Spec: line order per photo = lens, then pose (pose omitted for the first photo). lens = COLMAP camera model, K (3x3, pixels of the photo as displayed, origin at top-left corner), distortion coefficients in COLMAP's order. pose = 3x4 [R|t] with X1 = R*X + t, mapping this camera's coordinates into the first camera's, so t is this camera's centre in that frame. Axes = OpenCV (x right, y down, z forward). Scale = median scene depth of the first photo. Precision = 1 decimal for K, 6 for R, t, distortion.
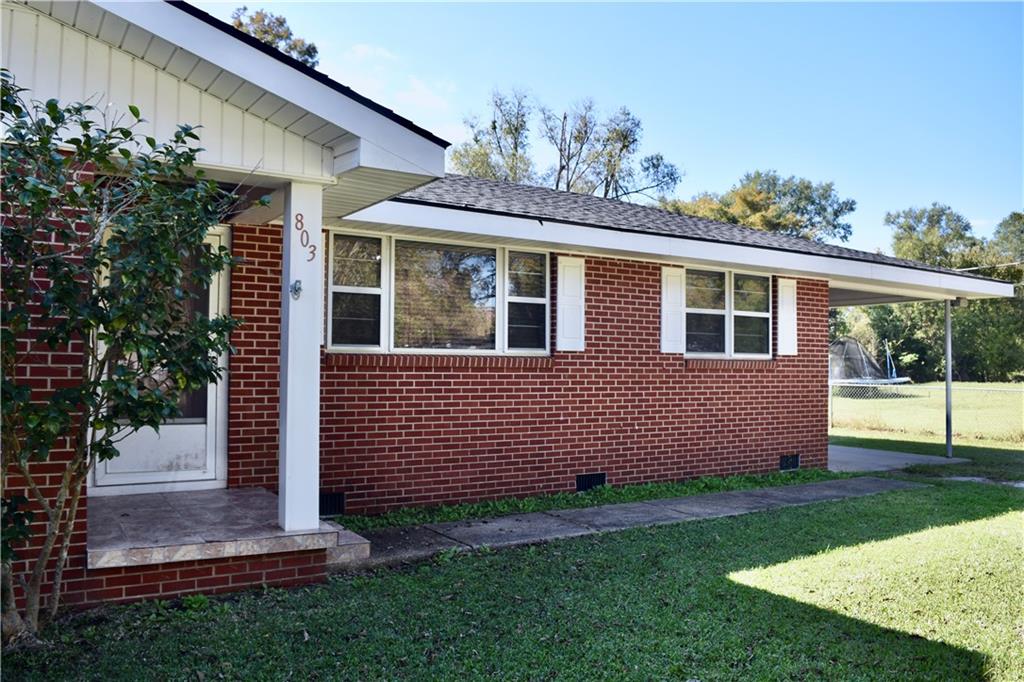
lens RADIAL K [[813.1, 0, 512.0], [0, 813.1, 341.0], [0, 0, 1]] dist [-0.009395, -0.101375]
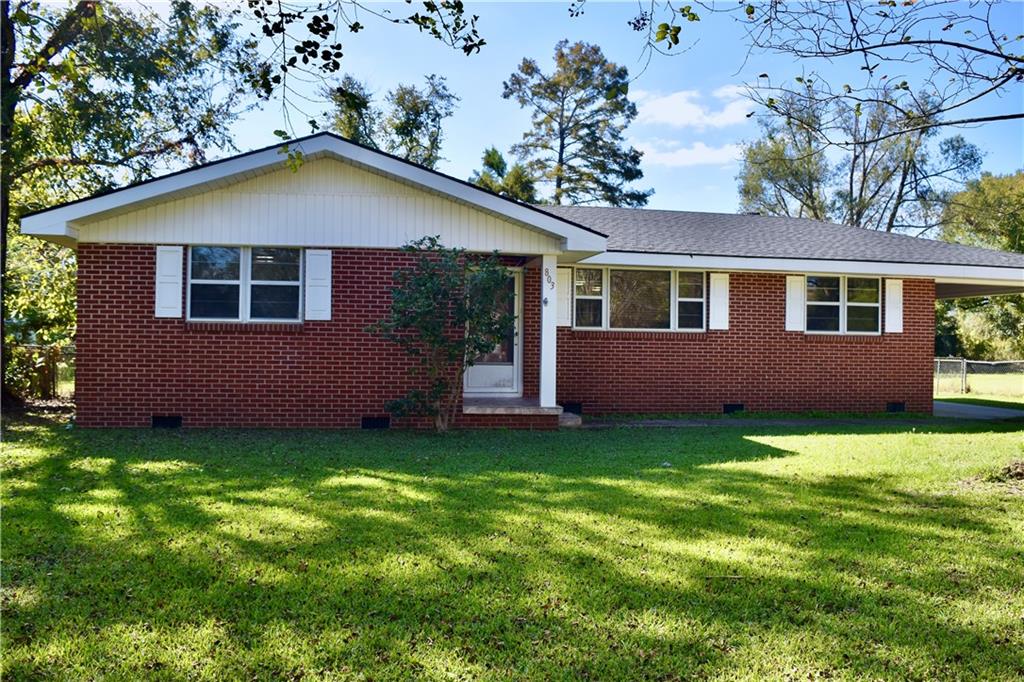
lens RADIAL K [[813.1, 0, 512.0], [0, 813.1, 341.0], [0, 0, 1]] dist [-0.009395, -0.101375]
pose [[0.919586, 0.002300, -0.392882, 0.312933], [0.005926, 0.999788, 0.019721, 0.000330], [0.392844, -0.020463, 0.919378, -0.652803]]
